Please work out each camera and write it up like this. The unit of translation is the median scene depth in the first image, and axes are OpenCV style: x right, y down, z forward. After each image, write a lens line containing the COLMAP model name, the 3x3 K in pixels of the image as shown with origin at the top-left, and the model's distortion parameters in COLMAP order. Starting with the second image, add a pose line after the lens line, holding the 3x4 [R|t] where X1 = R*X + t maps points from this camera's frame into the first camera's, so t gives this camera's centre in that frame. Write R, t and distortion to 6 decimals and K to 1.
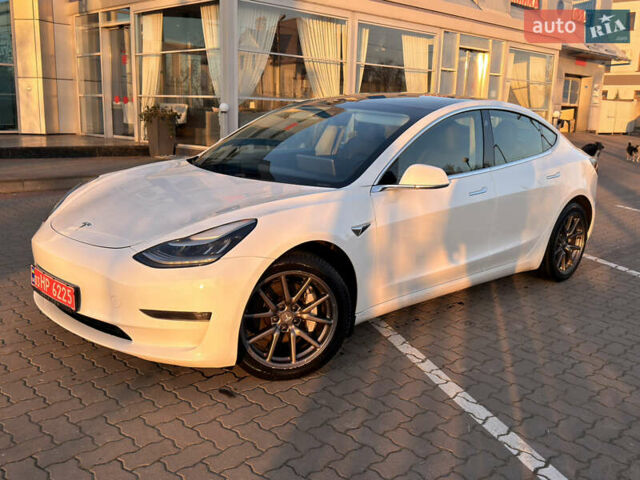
lens RADIAL K [[639.2, 0, 320.0], [0, 639.2, 240.0], [0, 0, 1]] dist [0.167255, -0.356381]
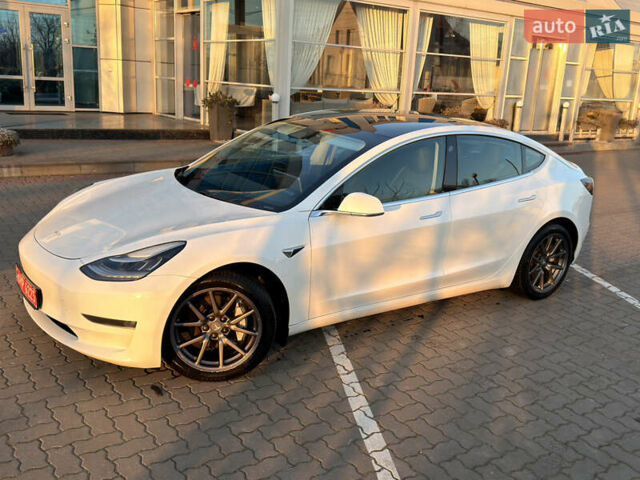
lens RADIAL K [[639.2, 0, 320.0], [0, 639.2, 240.0], [0, 0, 1]] dist [0.167255, -0.356381]
pose [[0.988080, 0.062346, -0.140748, 0.243243], [-0.056308, 0.997331, 0.046485, -0.083457], [0.143270, -0.038006, 0.988954, -0.080376]]
